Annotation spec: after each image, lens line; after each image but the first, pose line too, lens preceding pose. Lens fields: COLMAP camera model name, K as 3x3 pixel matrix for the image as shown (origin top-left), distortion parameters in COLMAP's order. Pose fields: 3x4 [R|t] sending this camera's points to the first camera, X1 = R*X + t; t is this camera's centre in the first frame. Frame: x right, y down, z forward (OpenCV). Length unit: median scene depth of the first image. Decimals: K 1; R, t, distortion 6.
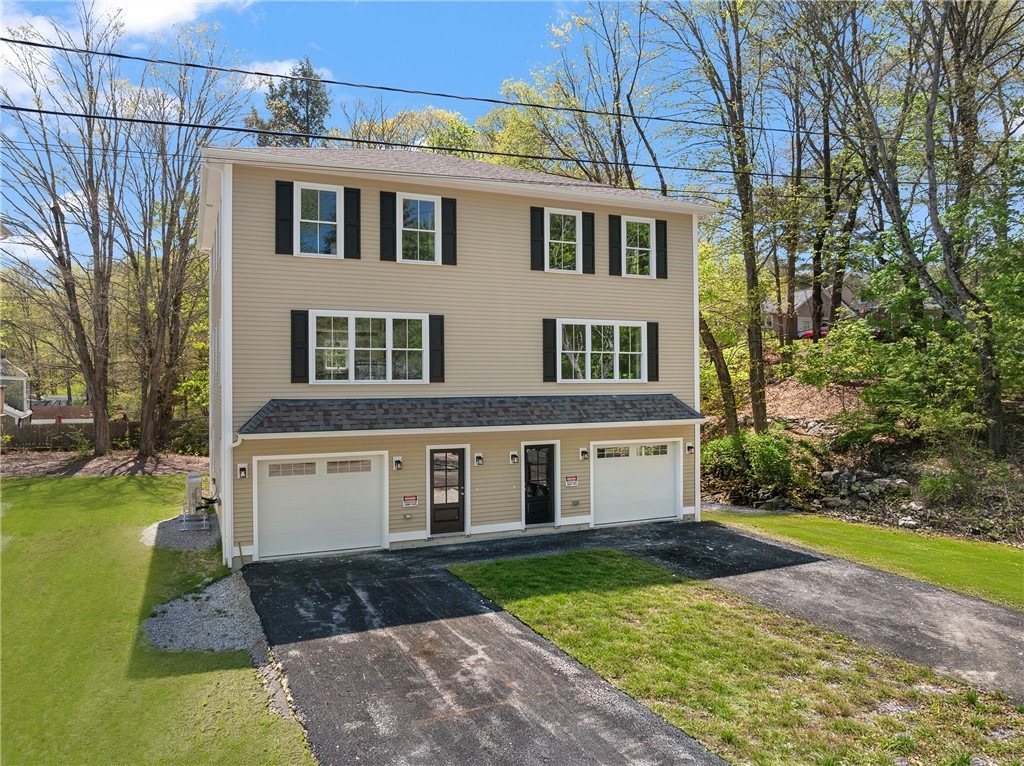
lens RADIAL K [[720.5, 0, 510.5], [0, 720.5, 382.1], [0, 0, 1]] dist [-0.006250, -0.000102]
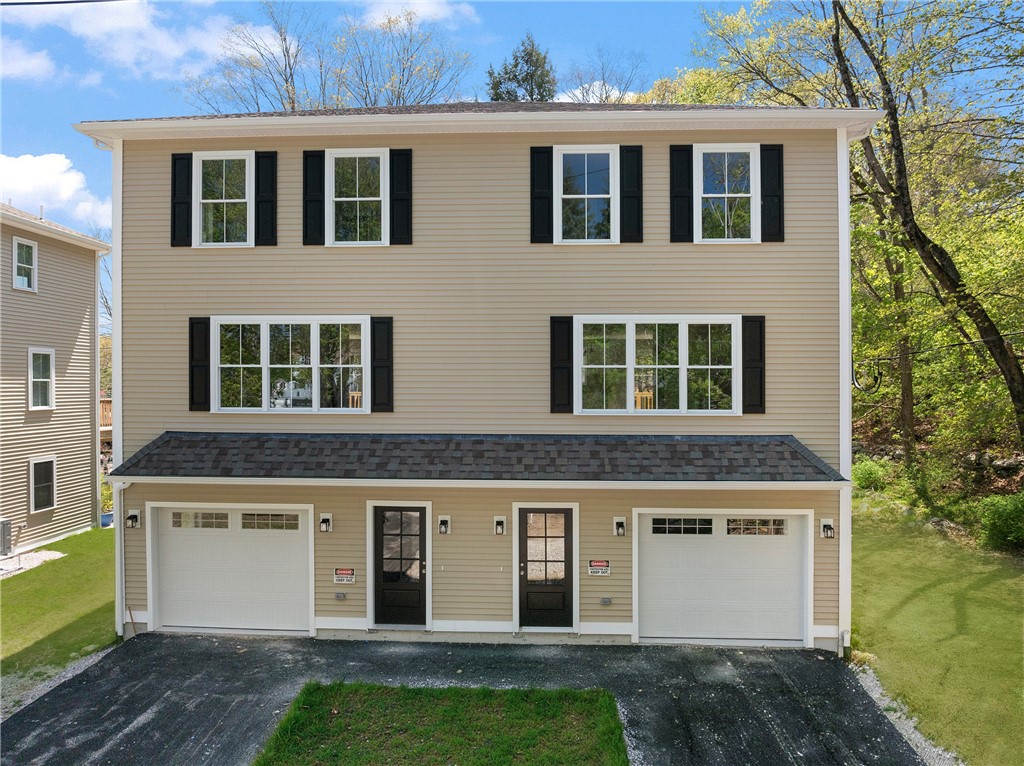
lens RADIAL K [[772.2, 0, 510.4], [0, 772.2, 383.0], [0, 0, 1]] dist [-0.032378, 0.011082]
pose [[0.891055, 0.011619, -0.453746, 0.349830], [-0.006575, 0.999898, 0.012692, -0.038192], [0.453847, -0.008326, 0.891041, 0.379001]]
